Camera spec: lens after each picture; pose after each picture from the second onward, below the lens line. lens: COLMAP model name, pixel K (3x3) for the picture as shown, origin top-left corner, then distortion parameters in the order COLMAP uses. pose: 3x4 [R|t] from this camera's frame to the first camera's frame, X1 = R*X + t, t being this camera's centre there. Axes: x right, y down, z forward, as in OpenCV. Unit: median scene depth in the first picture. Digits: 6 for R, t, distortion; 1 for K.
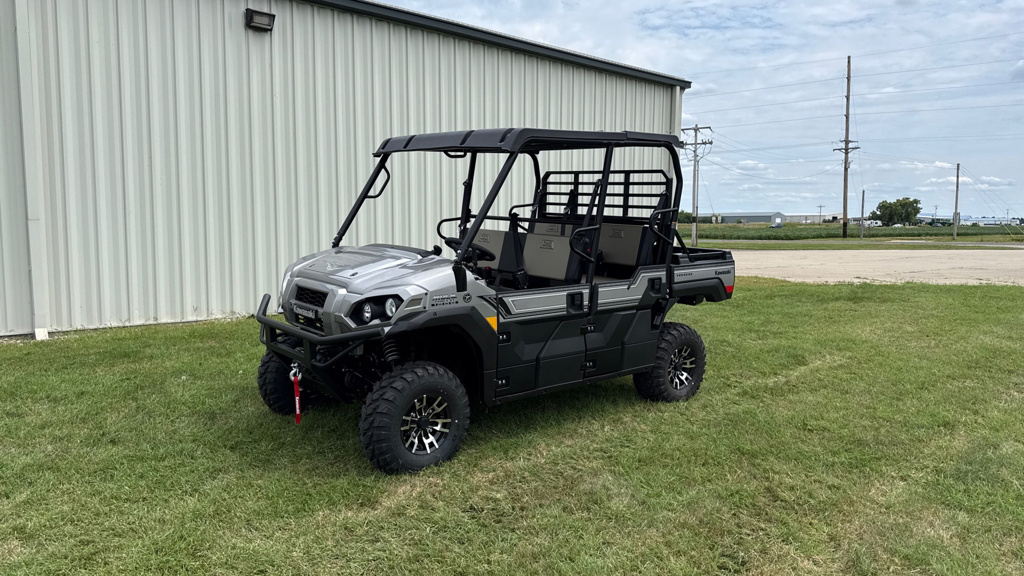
lens RADIAL K [[776.9, 0, 512.8], [0, 776.9, 290.0], [0, 0, 1]] dist [-0.005650, -0.000315]
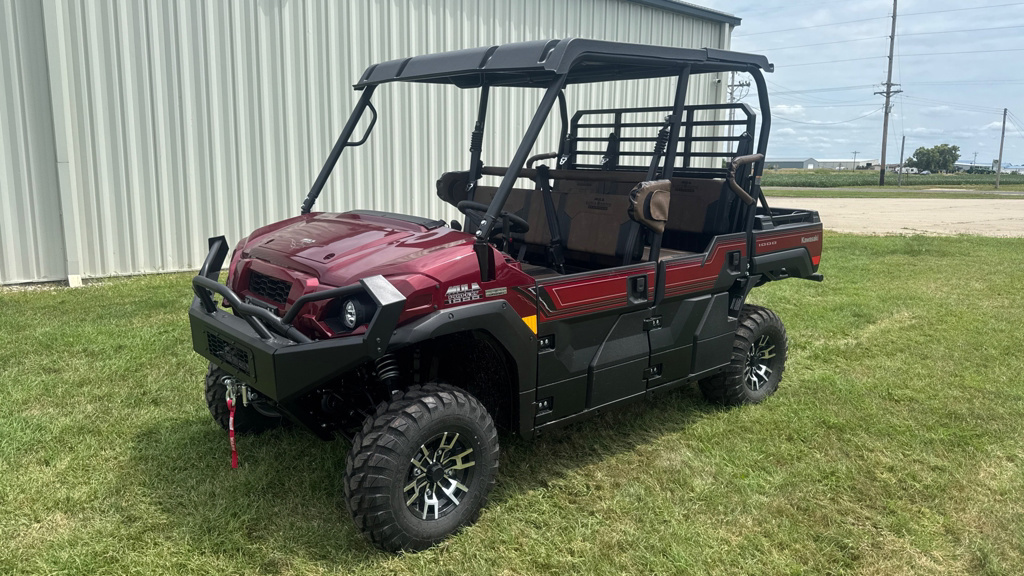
lens RADIAL K [[767.6, 0, 507.9], [0, 767.6, 288.9], [0, 0, 1]] dist [0.008732, 0.001147]
pose [[0.999805, -0.011833, 0.015785, -0.046595], [0.010835, 0.998025, 0.061876, -0.025724], [-0.016486, -0.061693, 0.997959, 0.254259]]
